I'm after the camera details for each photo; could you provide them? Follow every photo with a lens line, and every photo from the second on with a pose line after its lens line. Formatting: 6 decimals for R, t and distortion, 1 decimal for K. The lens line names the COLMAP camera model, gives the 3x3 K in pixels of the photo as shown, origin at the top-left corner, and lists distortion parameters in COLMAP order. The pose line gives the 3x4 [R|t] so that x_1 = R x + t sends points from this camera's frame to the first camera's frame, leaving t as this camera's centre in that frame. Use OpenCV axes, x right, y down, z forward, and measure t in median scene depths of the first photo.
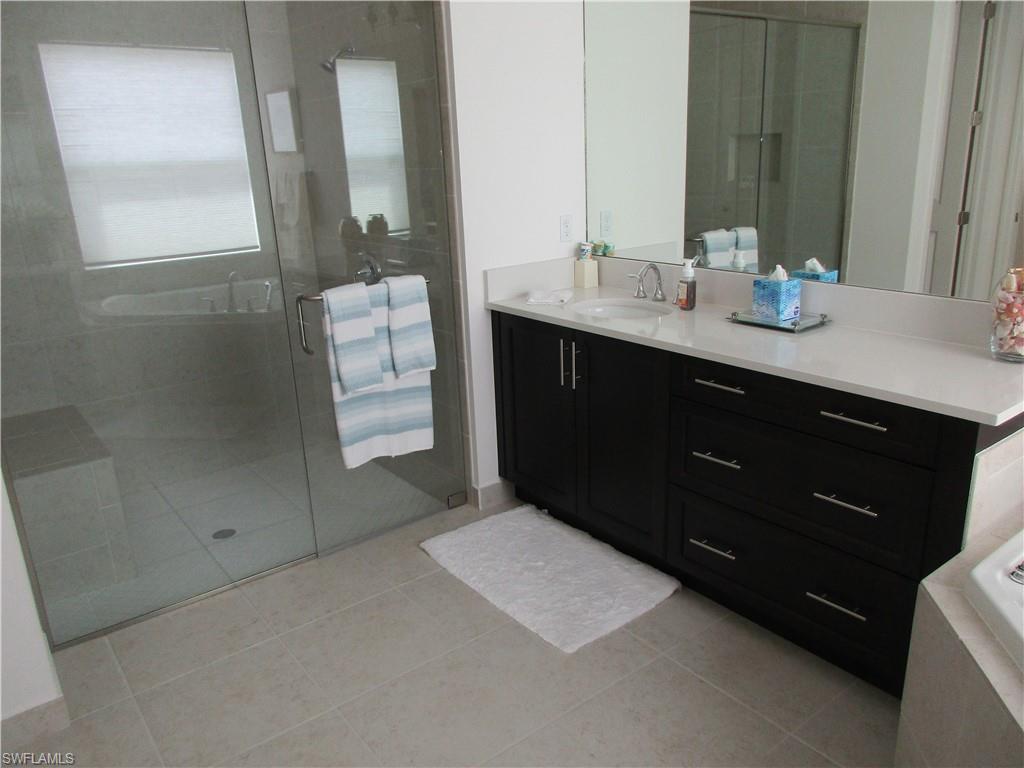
lens RADIAL K [[768.3, 0, 516.4], [0, 768.3, 384.7], [0, 0, 1]] dist [0.006992, 0.000032]
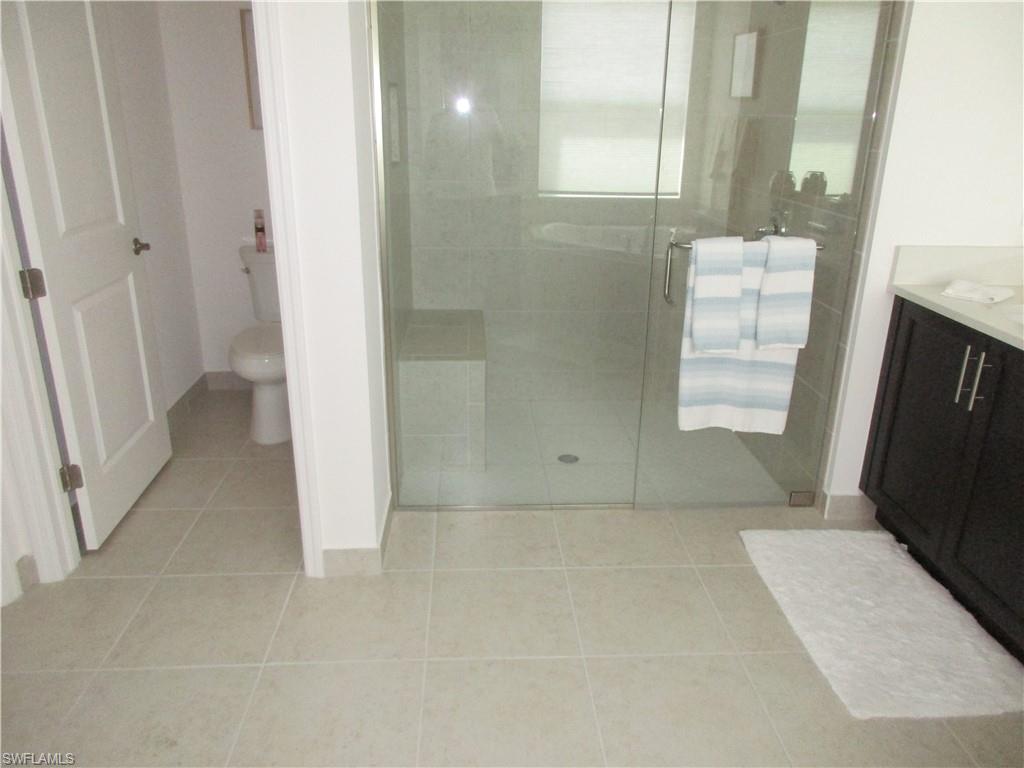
lens RADIAL K [[768.3, 0, 514.0], [0, 768.3, 382.3], [0, 0, 1]] dist [0.006992, 0.000032]
pose [[0.823820, 0.242651, -0.512290, 0.082630], [-0.216451, 0.969924, 0.111336, -0.008919], [0.523898, 0.019165, 0.851565, 0.081214]]
